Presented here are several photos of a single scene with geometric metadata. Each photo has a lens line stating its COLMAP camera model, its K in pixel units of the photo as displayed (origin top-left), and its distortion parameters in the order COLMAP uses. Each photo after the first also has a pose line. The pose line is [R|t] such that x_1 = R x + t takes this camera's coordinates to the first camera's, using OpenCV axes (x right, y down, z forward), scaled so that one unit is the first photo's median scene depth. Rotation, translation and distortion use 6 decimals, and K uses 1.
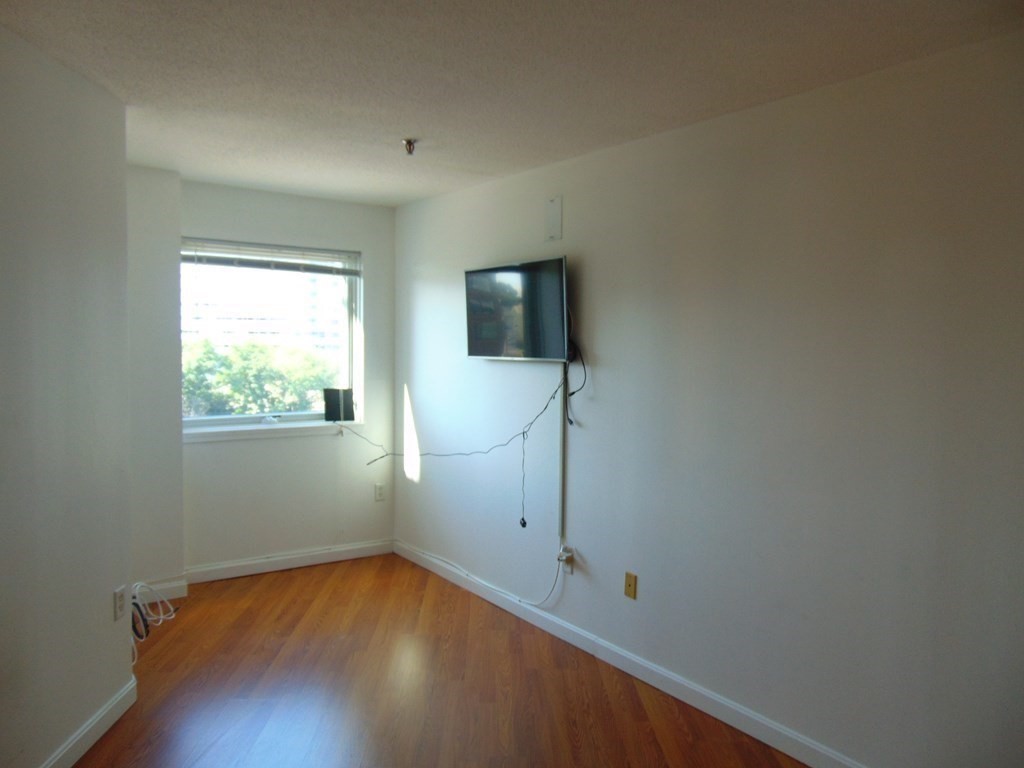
lens RADIAL K [[763.4, 0, 513.5], [0, 763.4, 385.8], [0, 0, 1]] dist [0.032857, 0.016934]
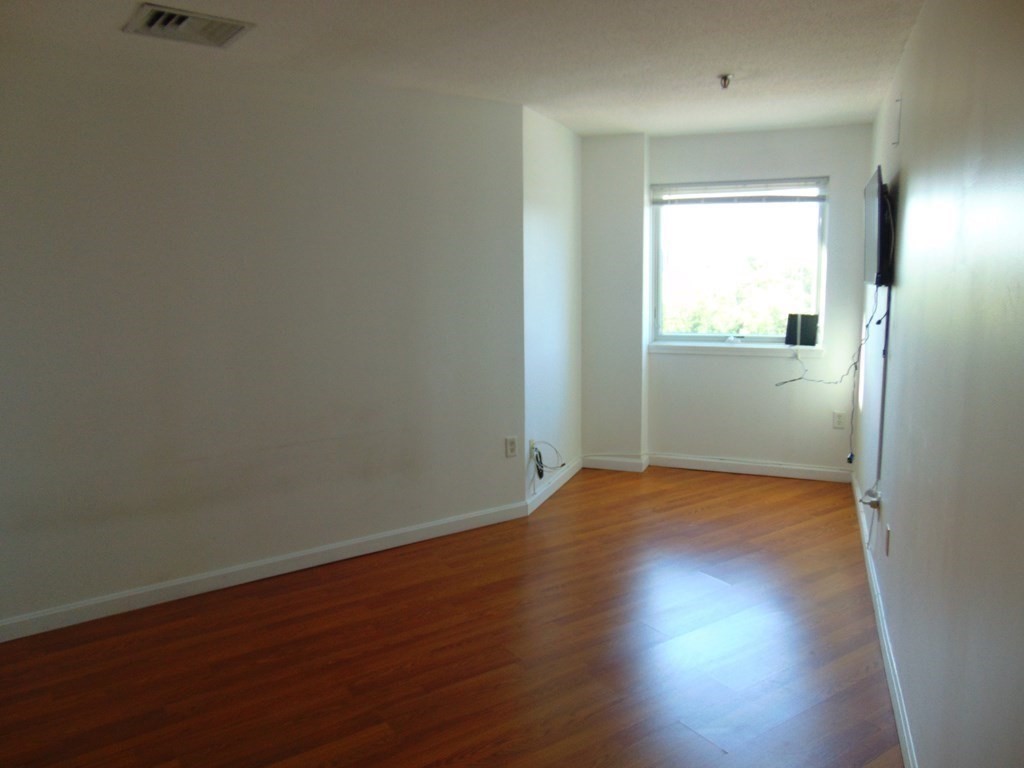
lens RADIAL K [[763.4, 0, 541.9], [0, 763.4, 372.8], [0, 0, 1]] dist [0.032857, 0.016934]
pose [[0.590876, 0.092556, -0.801435, 0.398740], [-0.034901, 0.995400, 0.089225, 0.002499], [0.806007, -0.024750, 0.591388, 0.102770]]
